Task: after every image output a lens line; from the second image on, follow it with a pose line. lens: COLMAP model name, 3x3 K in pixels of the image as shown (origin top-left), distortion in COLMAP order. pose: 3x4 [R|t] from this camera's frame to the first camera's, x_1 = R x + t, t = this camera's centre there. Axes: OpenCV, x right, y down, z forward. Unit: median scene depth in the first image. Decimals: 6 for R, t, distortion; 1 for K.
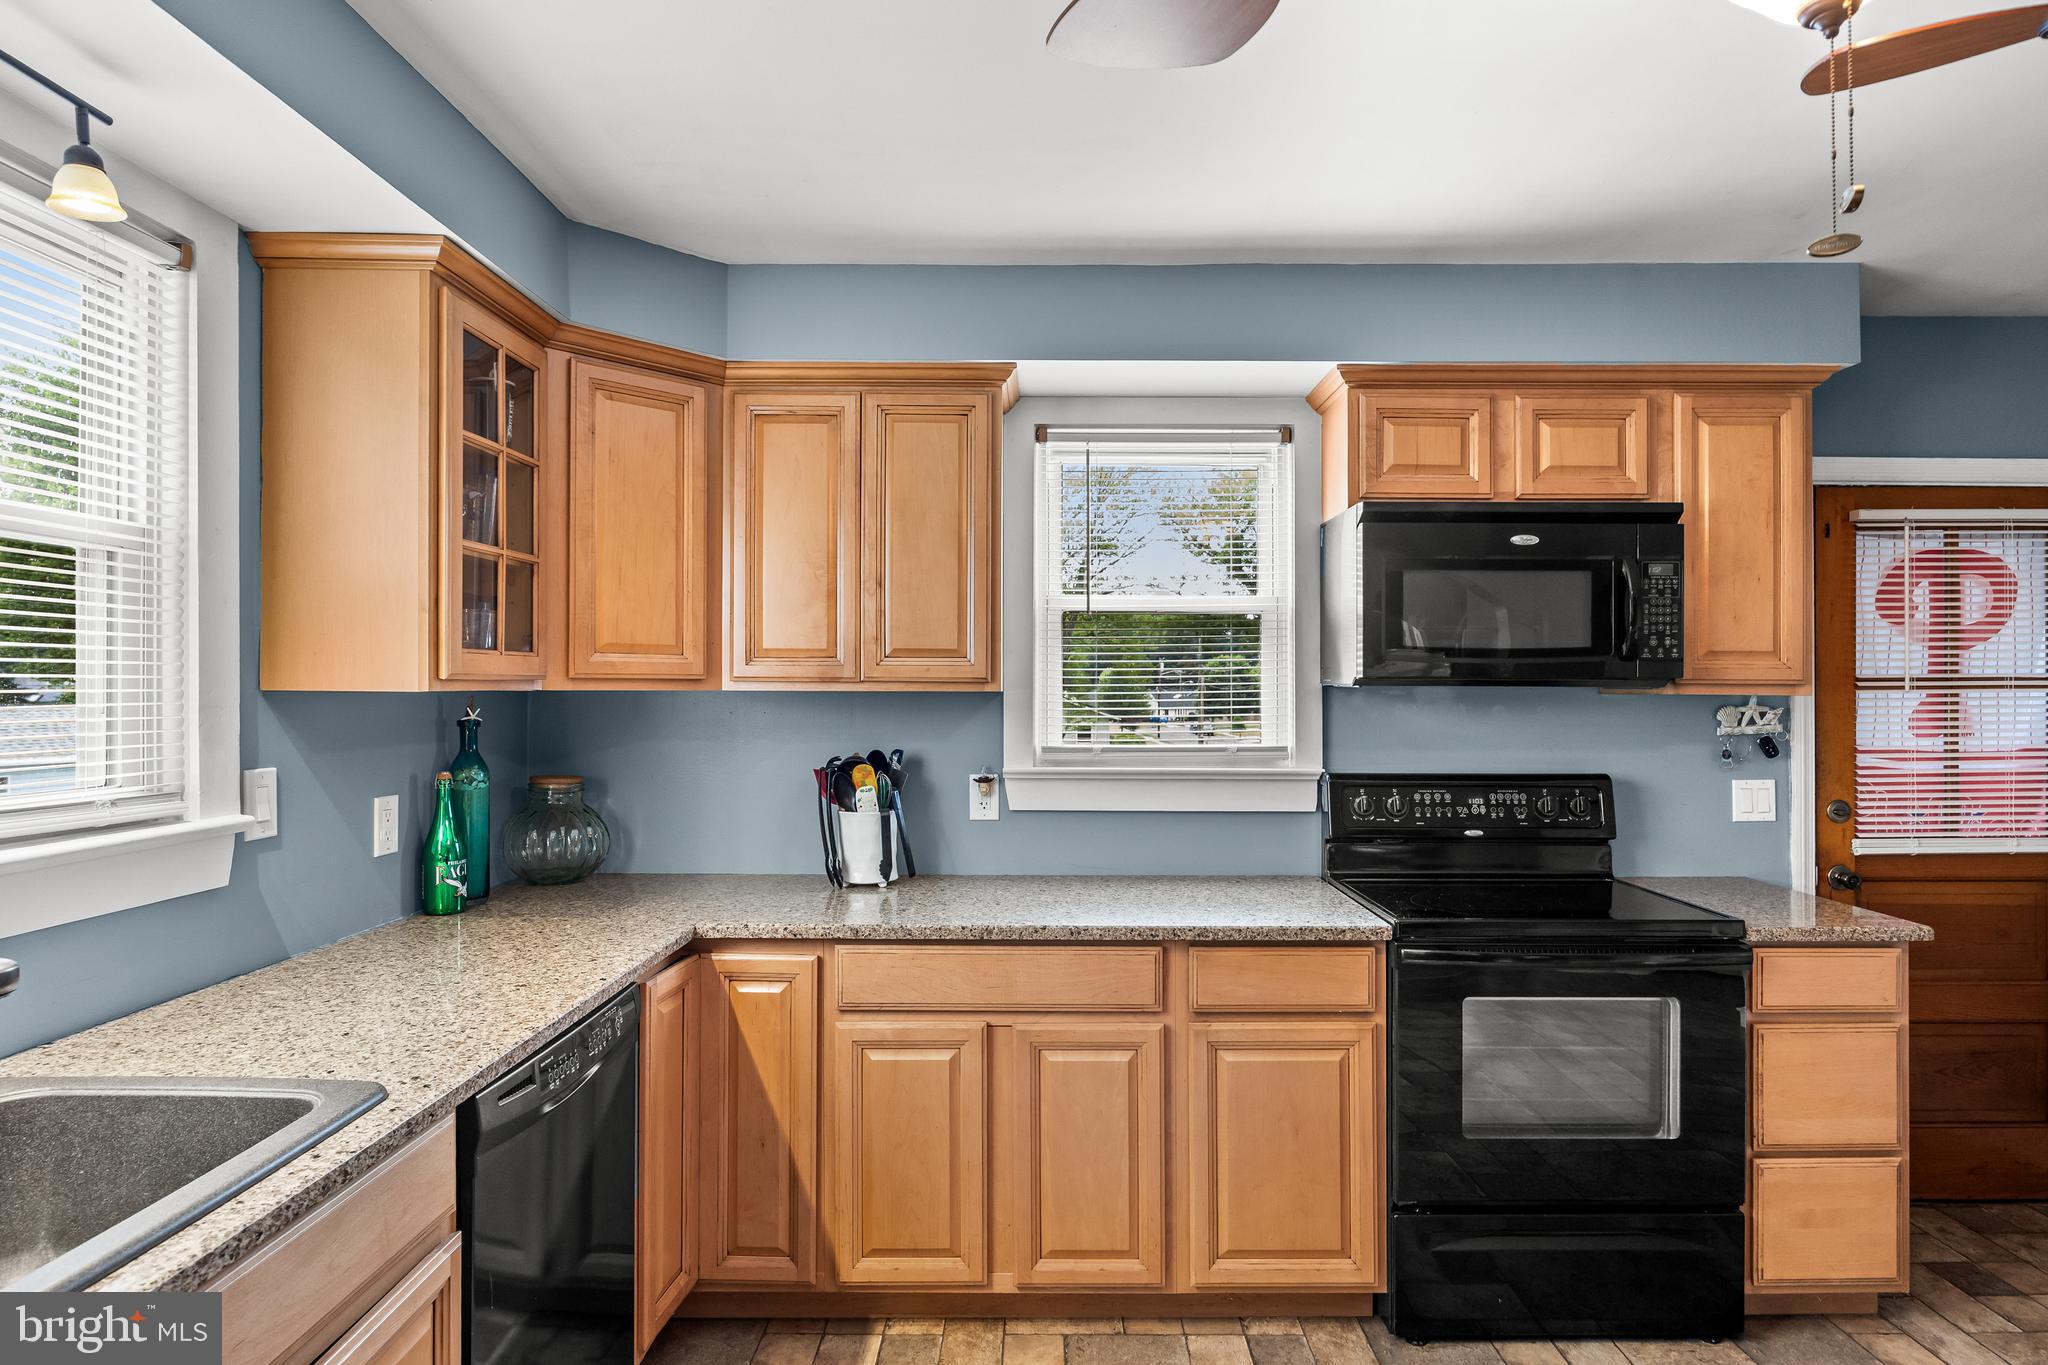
lens RADIAL K [[1102.2, 0, 1025.0], [0, 1102.2, 698.7], [0, 0, 1]] dist [-0.005985, -0.000573]
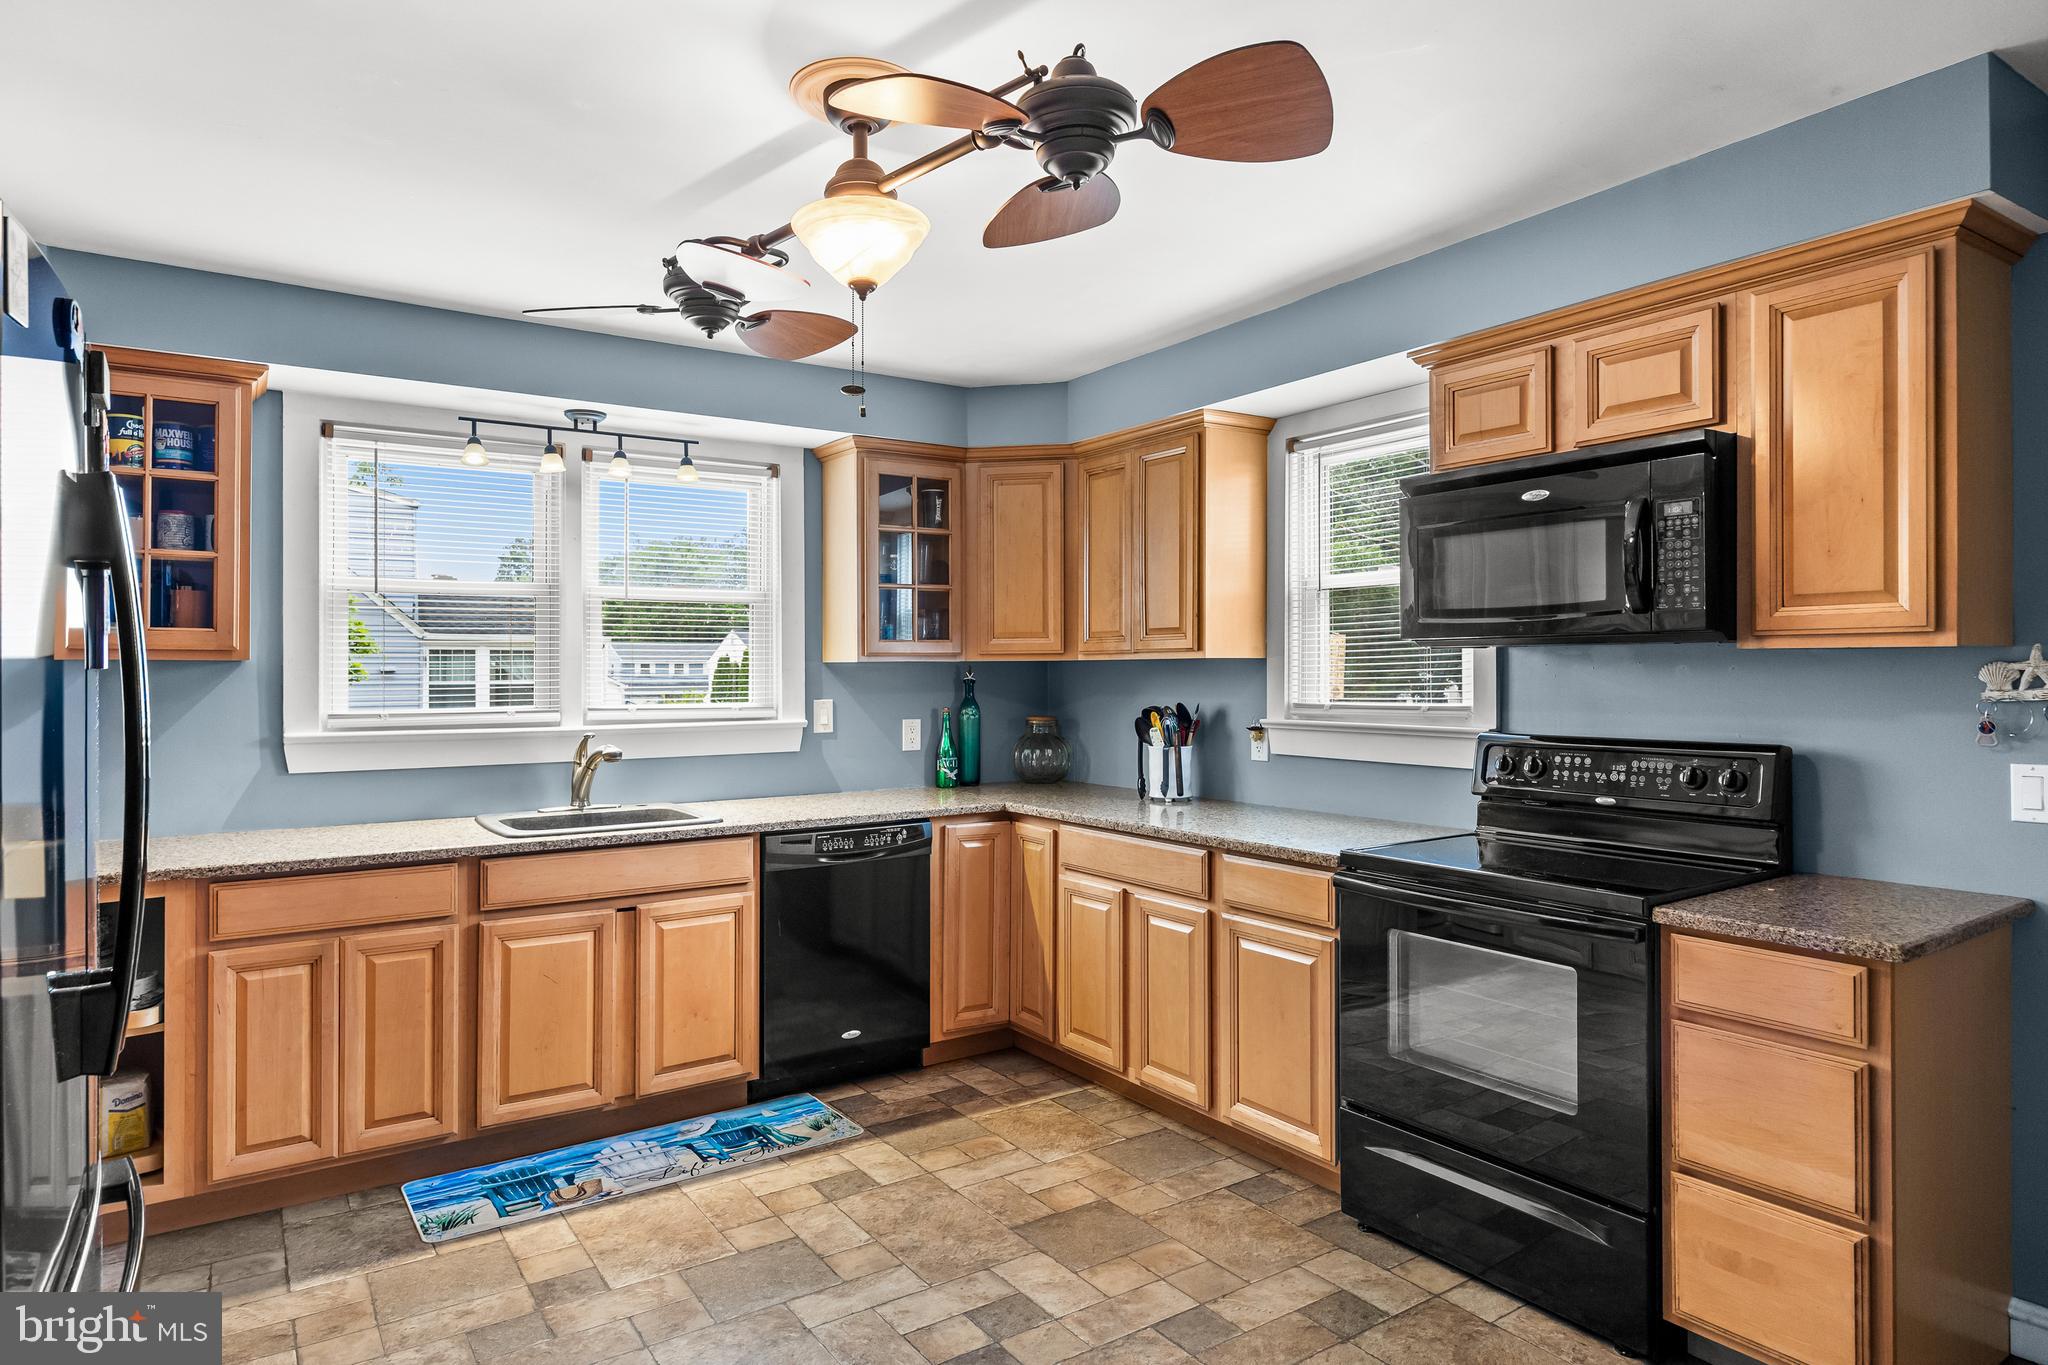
lens RADIAL K [[1158.5, 0, 1024.7], [0, 1158.5, 672.6], [0, 0, 1]] dist [0.000010, -0.000002]
pose [[0.570814, -0.005995, -0.821057, 1.043971], [0.003119, 0.999982, -0.005133, 0.018308], [0.821073, 0.000369, 0.570823, 0.032304]]
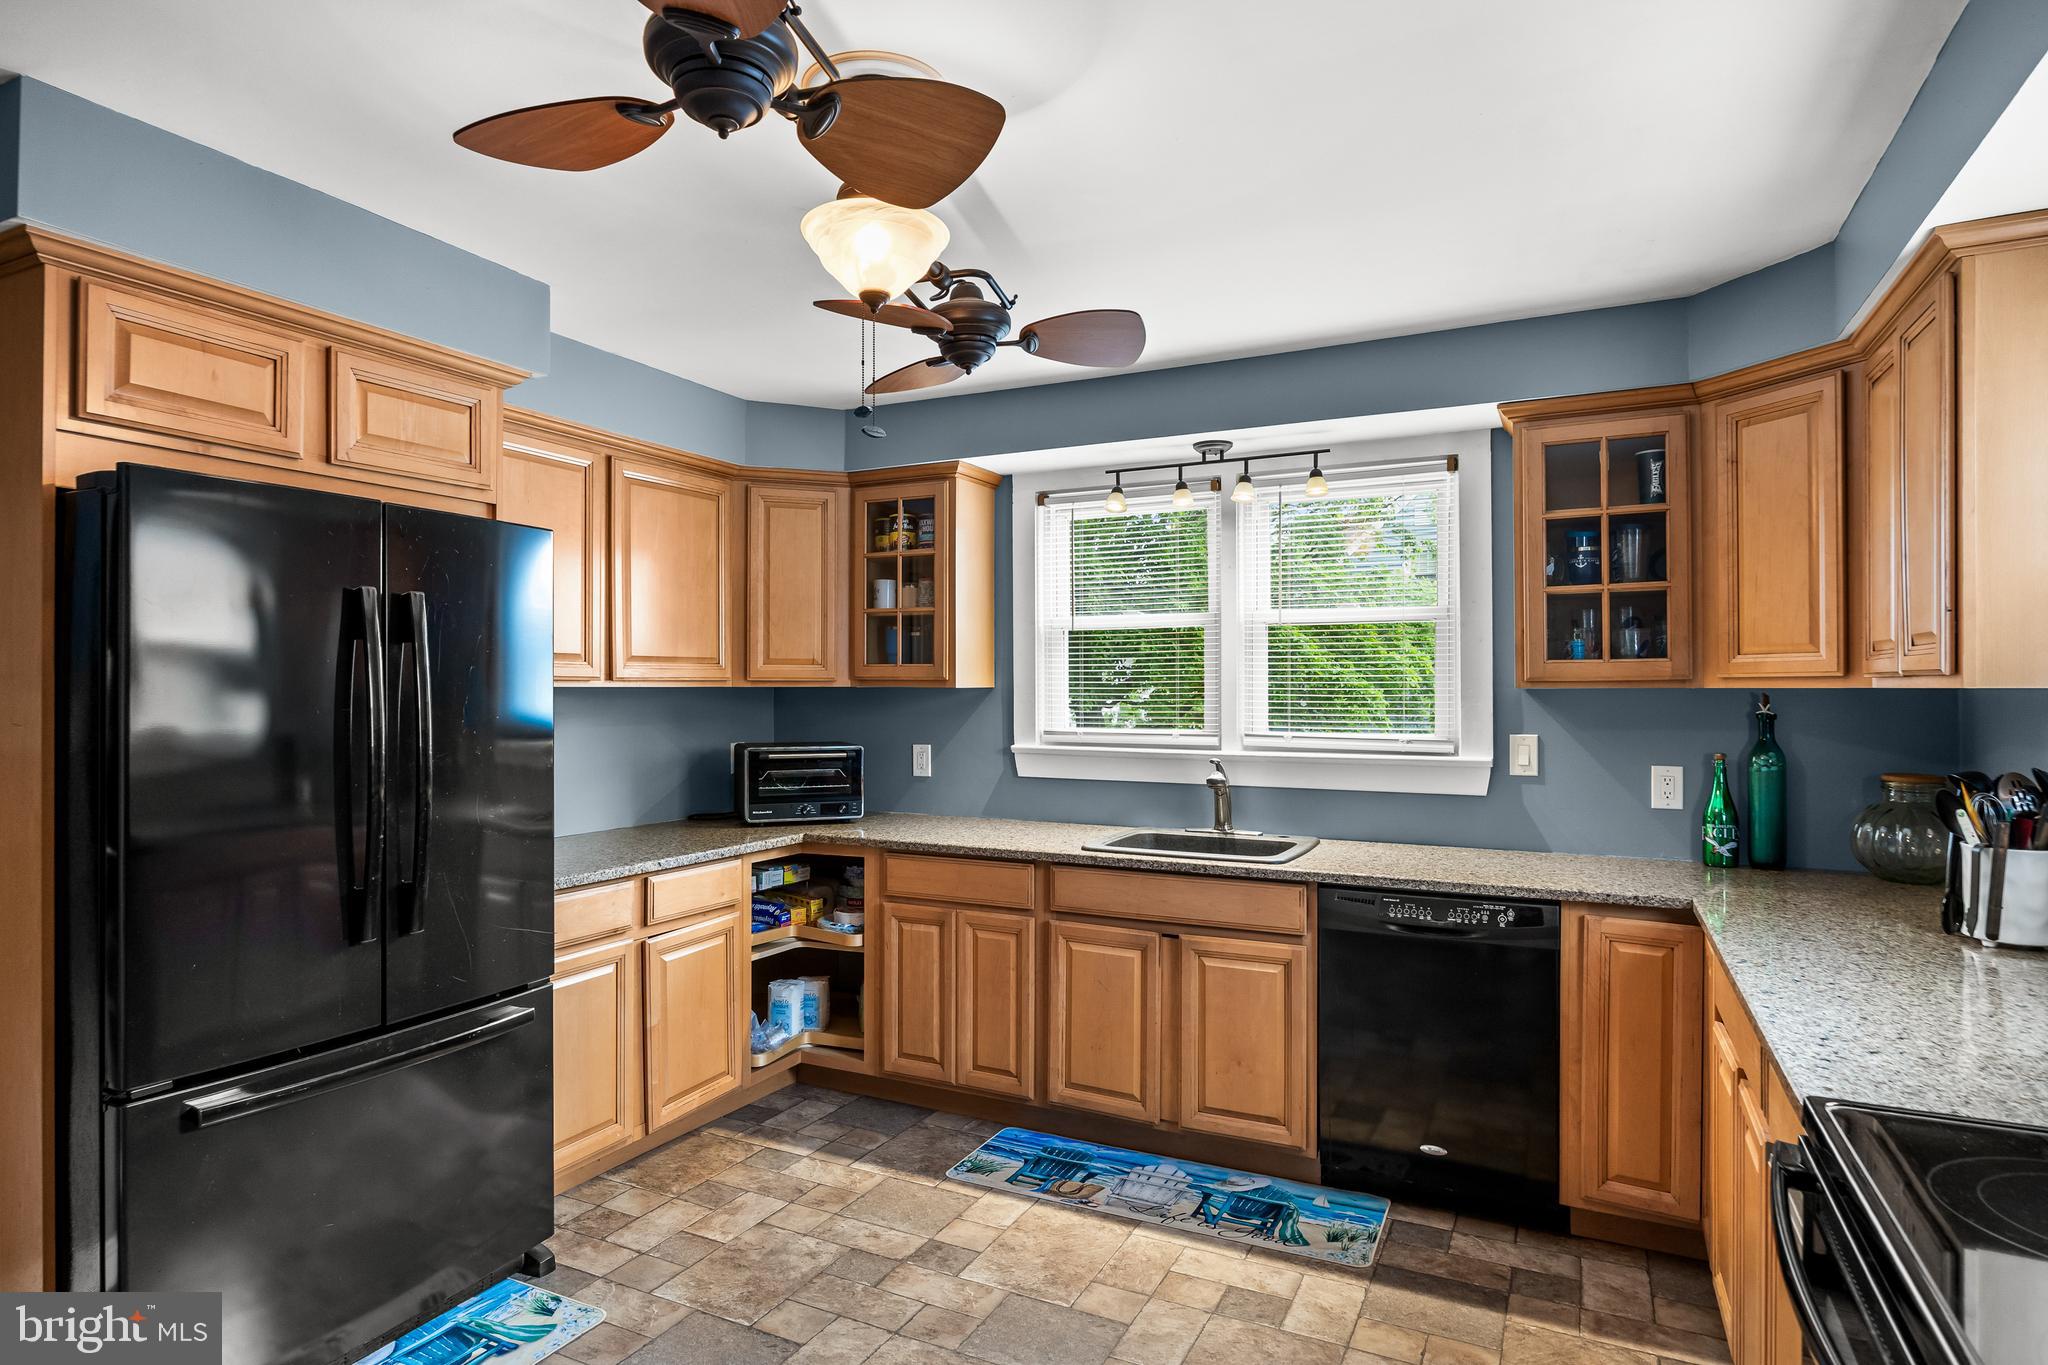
lens RADIAL K [[1129.0, 0, 1024.0], [0, 1129.0, 682.5], [0, 0, 1]] dist [0.002986, -0.000723]
pose [[-0.435742, -0.004758, -0.900059, 0.940974], [-0.005388, 0.999982, -0.002678, -0.006457], [0.900056, 0.003682, -0.435760, 0.814549]]
